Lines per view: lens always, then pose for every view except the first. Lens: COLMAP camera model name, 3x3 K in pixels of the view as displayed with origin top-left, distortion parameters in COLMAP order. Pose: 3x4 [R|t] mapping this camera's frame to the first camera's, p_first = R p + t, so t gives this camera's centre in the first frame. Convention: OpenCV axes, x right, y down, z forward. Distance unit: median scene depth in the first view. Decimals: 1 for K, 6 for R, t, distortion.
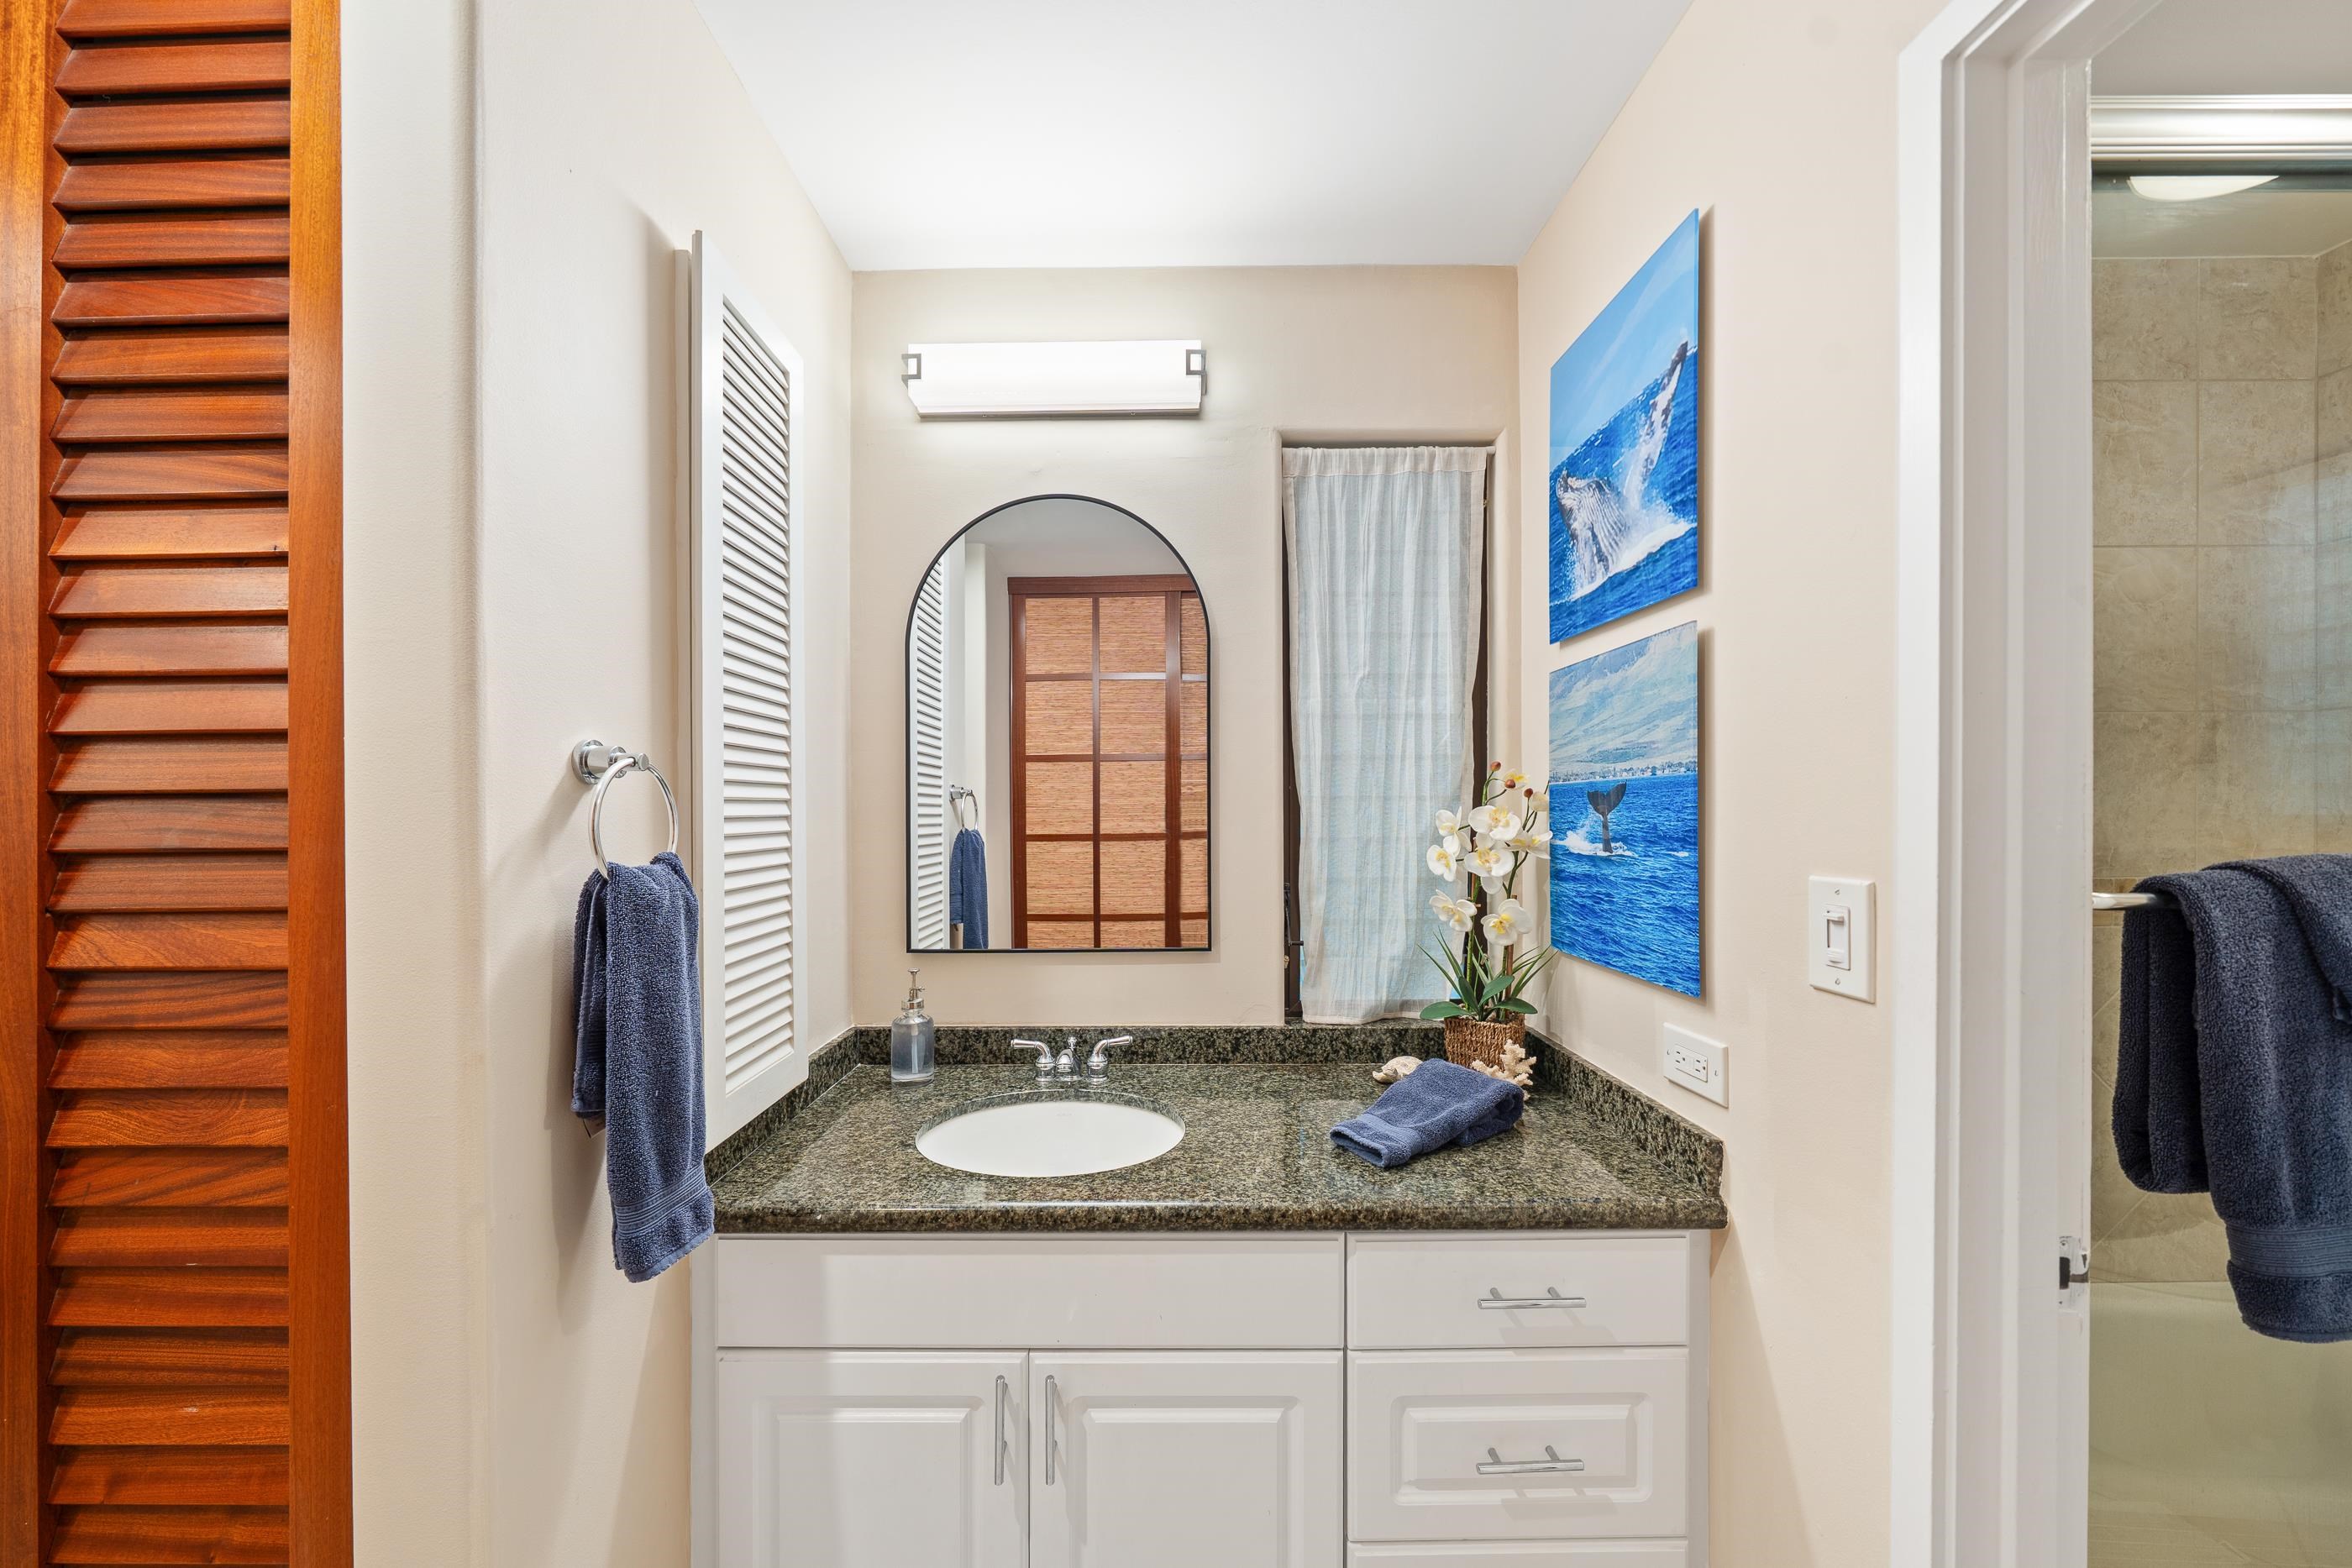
lens RADIAL K [[811.3, 0, 1171.2], [0, 811.3, 813.4], [0, 0, 1]] dist [-0.001836, -0.000151]
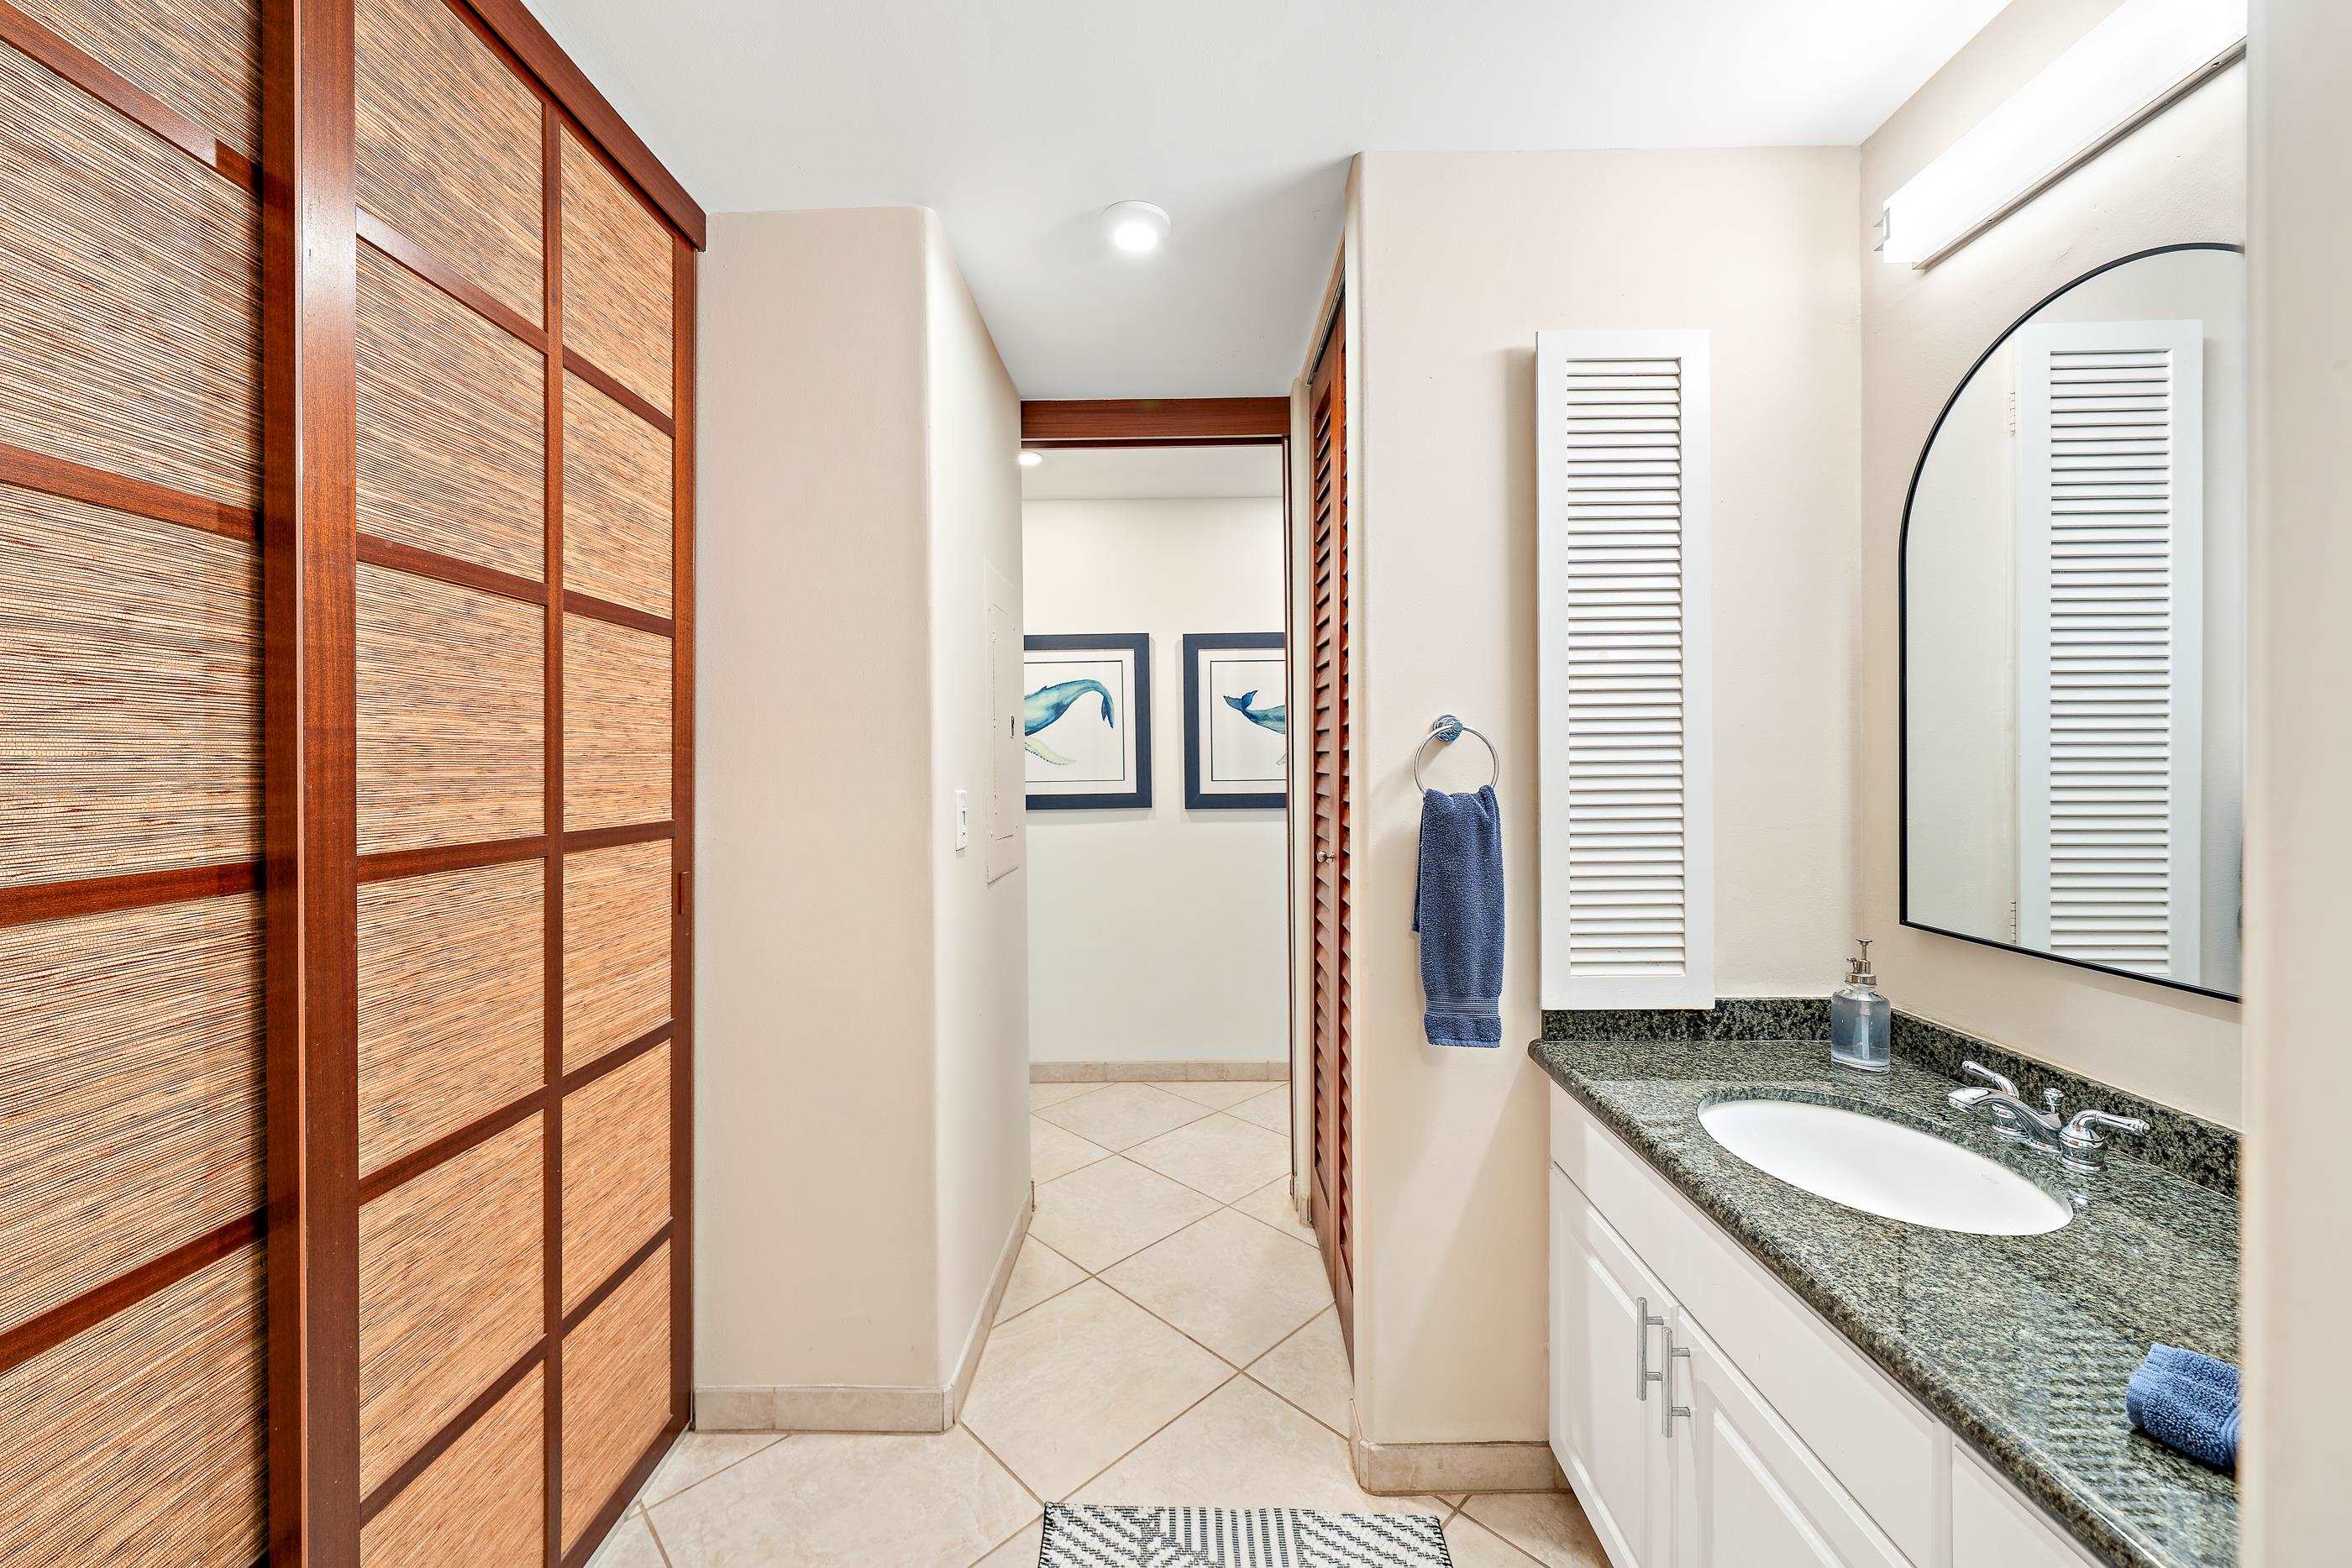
lens RADIAL K [[922.6, 0, 1193.4], [0, 922.6, 769.8], [0, 0, 1]] dist [0.000868, 0.000058]
pose [[-0.017025, 0.013037, -0.999770, 0.700112], [0.001564, 0.999914, 0.013012, -0.000890], [0.999854, -0.001342, -0.017044, 0.318375]]
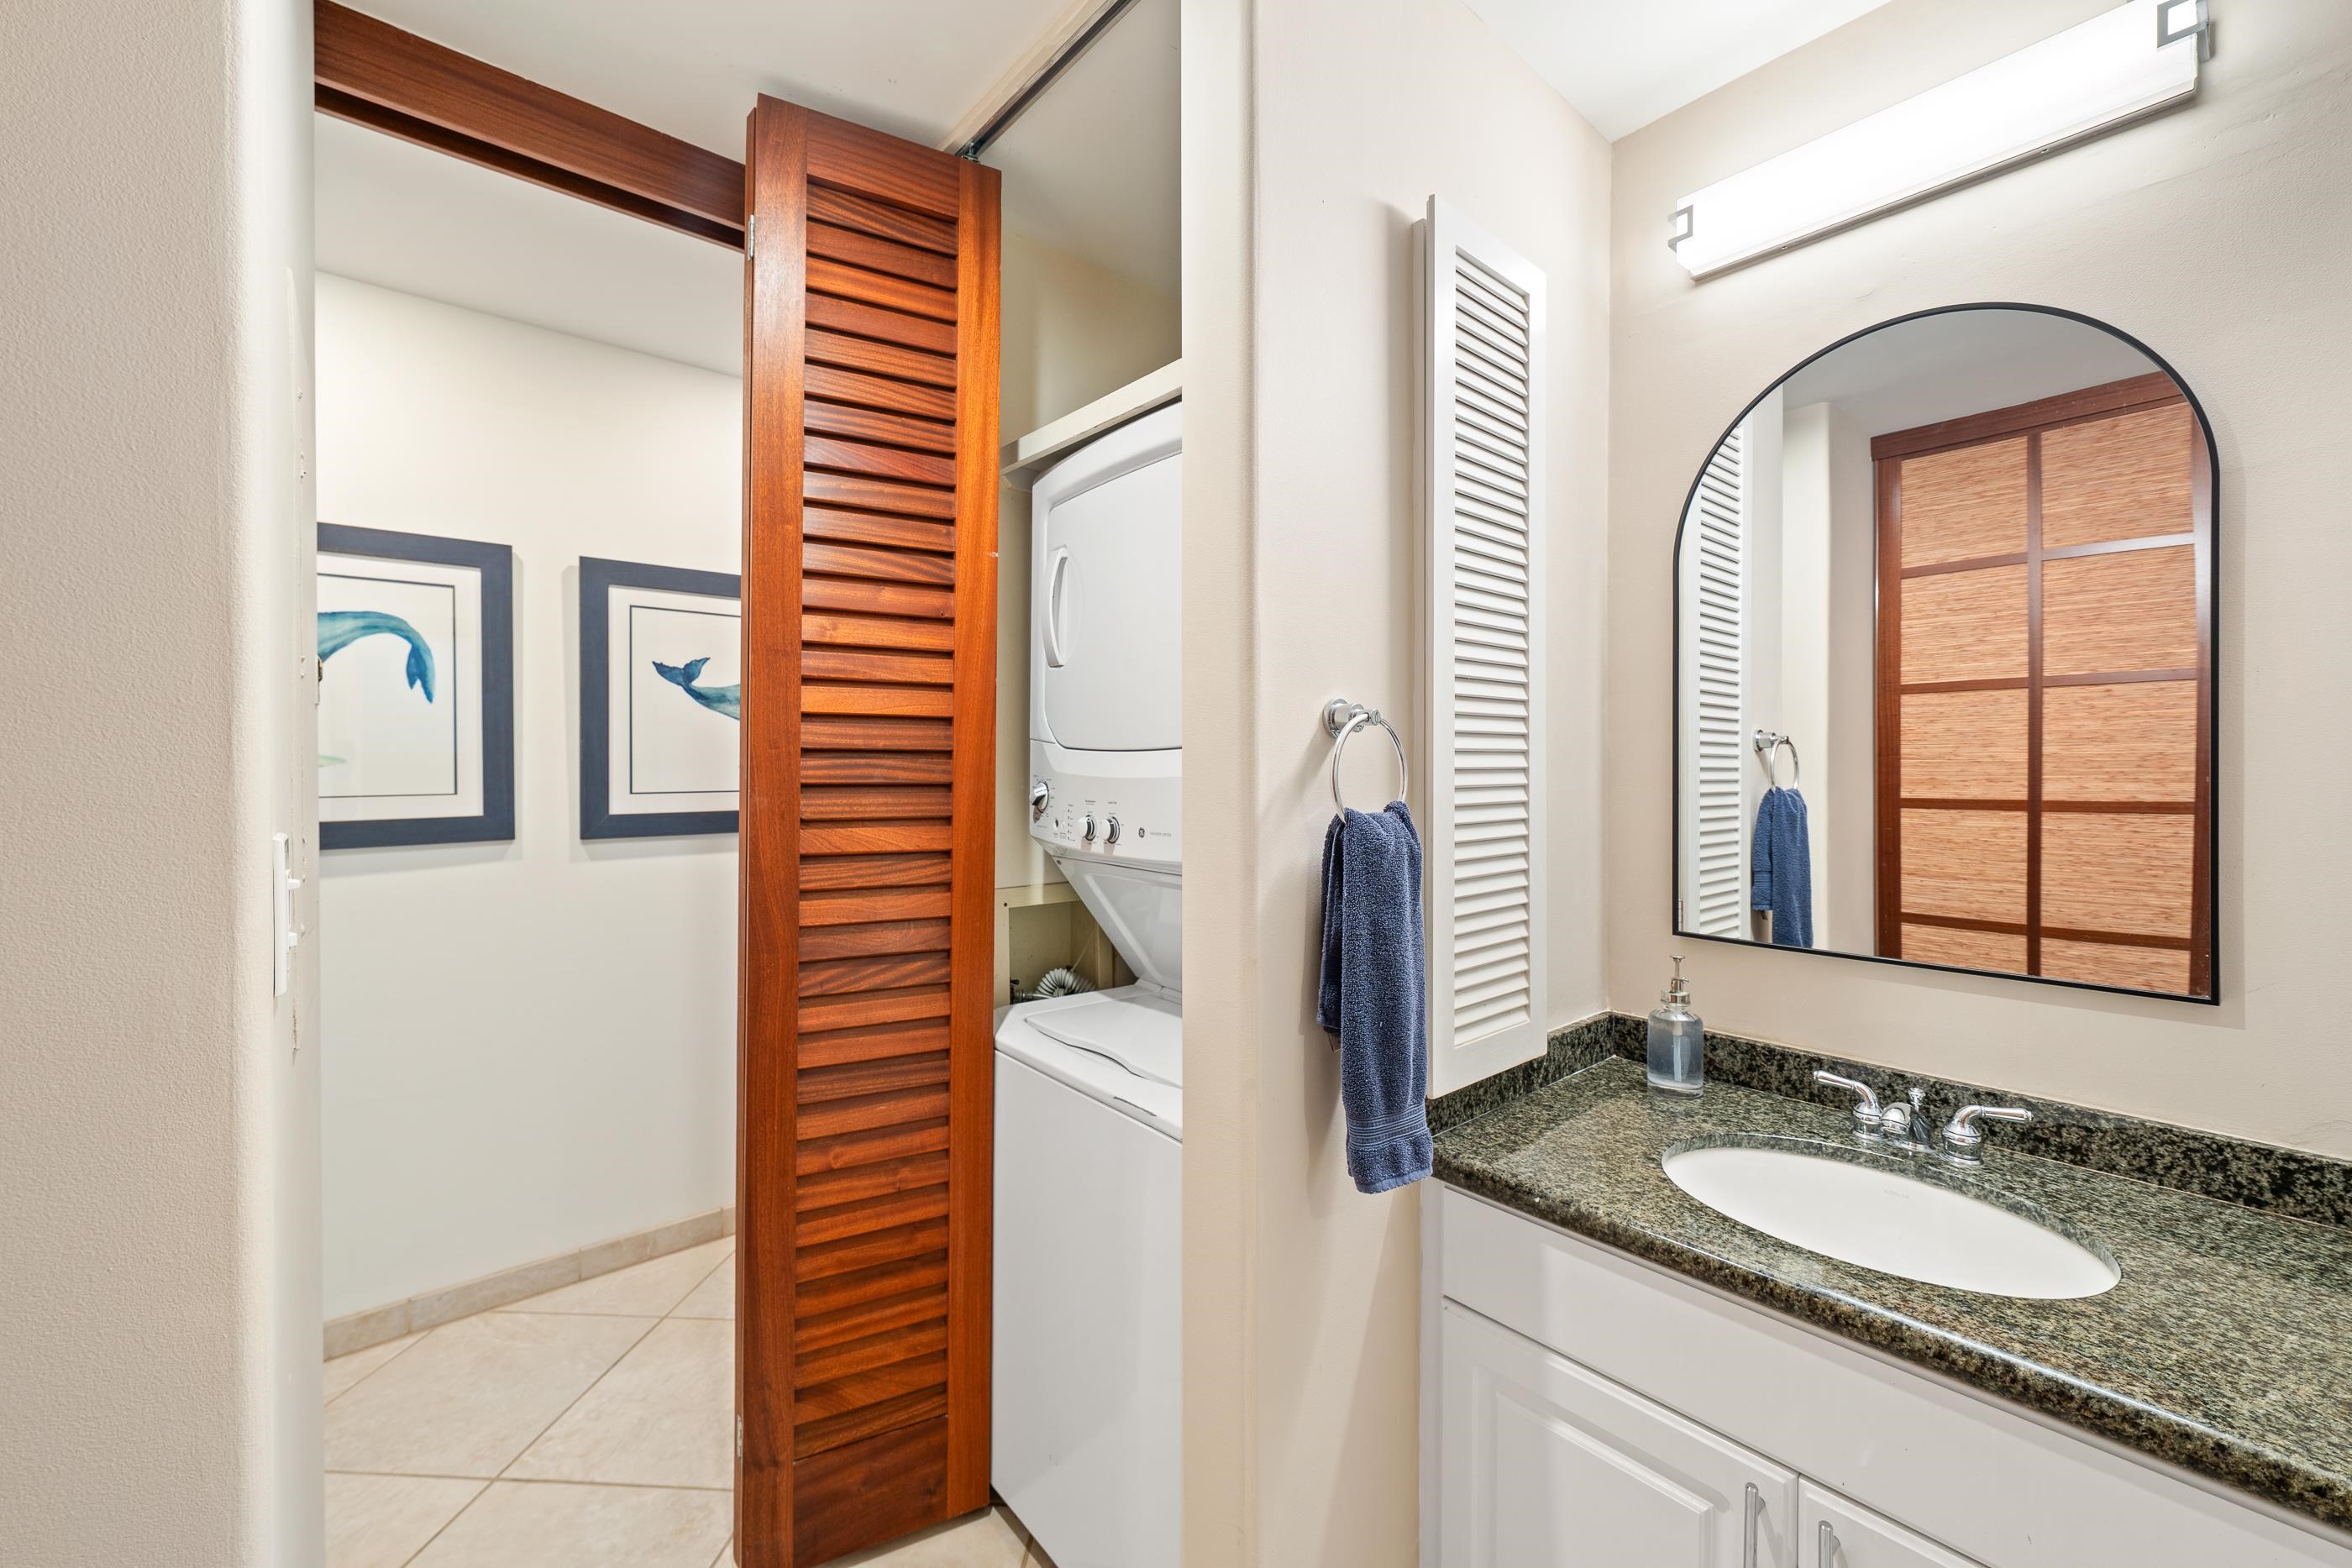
lens RADIAL K [[950.9, 0, 1180.0], [0, 950.9, 765.5], [0, 0, 1]] dist [0.000031, 0.000110]
pose [[0.655240, 0.008123, -0.755377, 0.083844], [-0.007652, 0.999962, 0.004115, -0.000992], [0.755382, 0.003083, 0.655277, -0.017760]]
